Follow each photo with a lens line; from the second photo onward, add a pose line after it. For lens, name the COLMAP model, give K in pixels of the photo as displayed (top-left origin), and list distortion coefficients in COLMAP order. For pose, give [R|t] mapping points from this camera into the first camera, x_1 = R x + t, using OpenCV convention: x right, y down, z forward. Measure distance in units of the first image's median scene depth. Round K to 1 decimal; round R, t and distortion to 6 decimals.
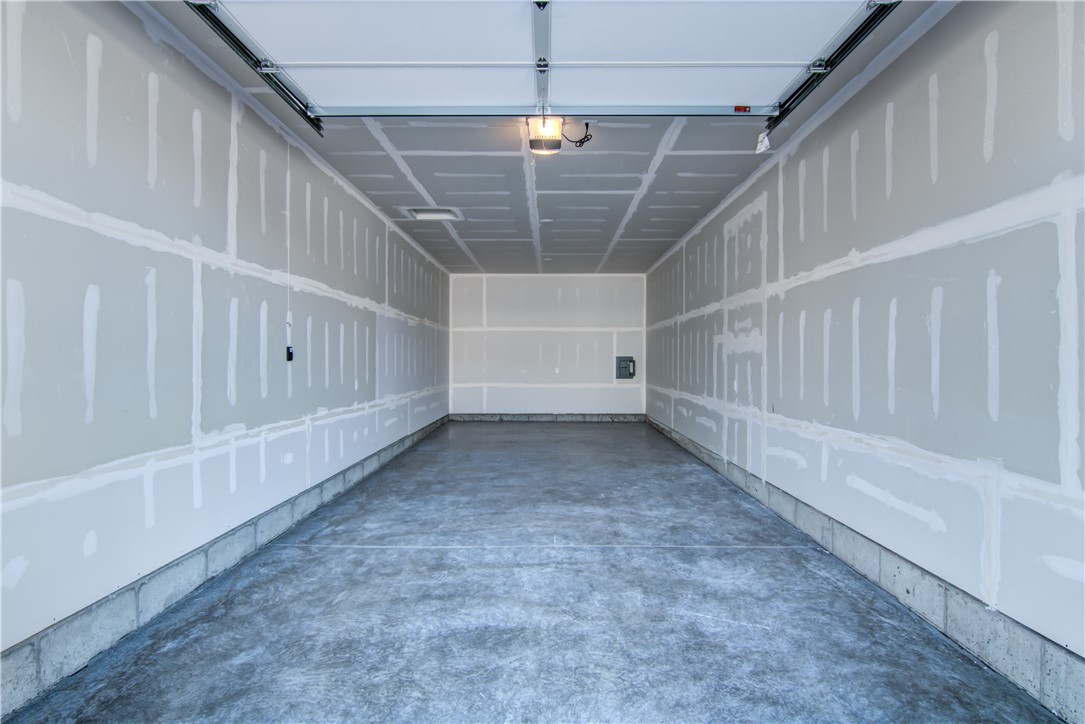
lens RADIAL K [[572.6, 0, 544.4], [0, 572.6, 361.7], [0, 0, 1]] dist [-0.001138, -0.000155]
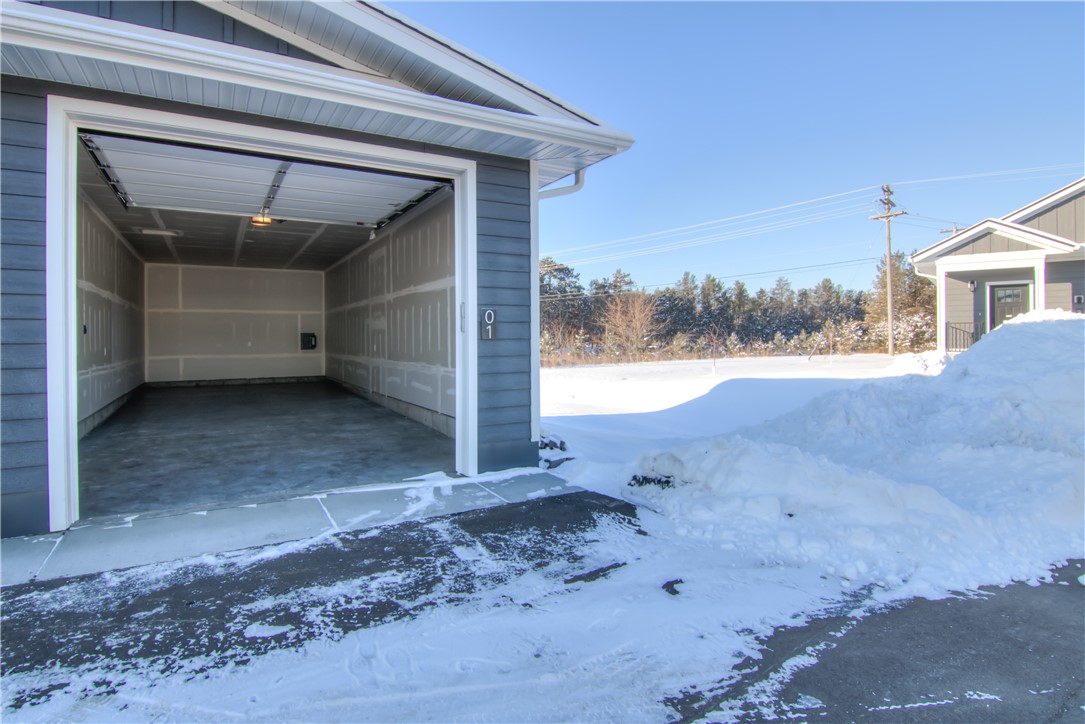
lens RADIAL K [[572.6, 0, 571.4], [0, 572.6, 338.9], [0, 0, 1]] dist [-0.001138, -0.000155]
pose [[0.842895, -0.008600, 0.538009, -0.090357], [0.009757, 0.999952, 0.000699, 0.015481], [-0.537989, 0.004660, 0.842939, -0.689177]]
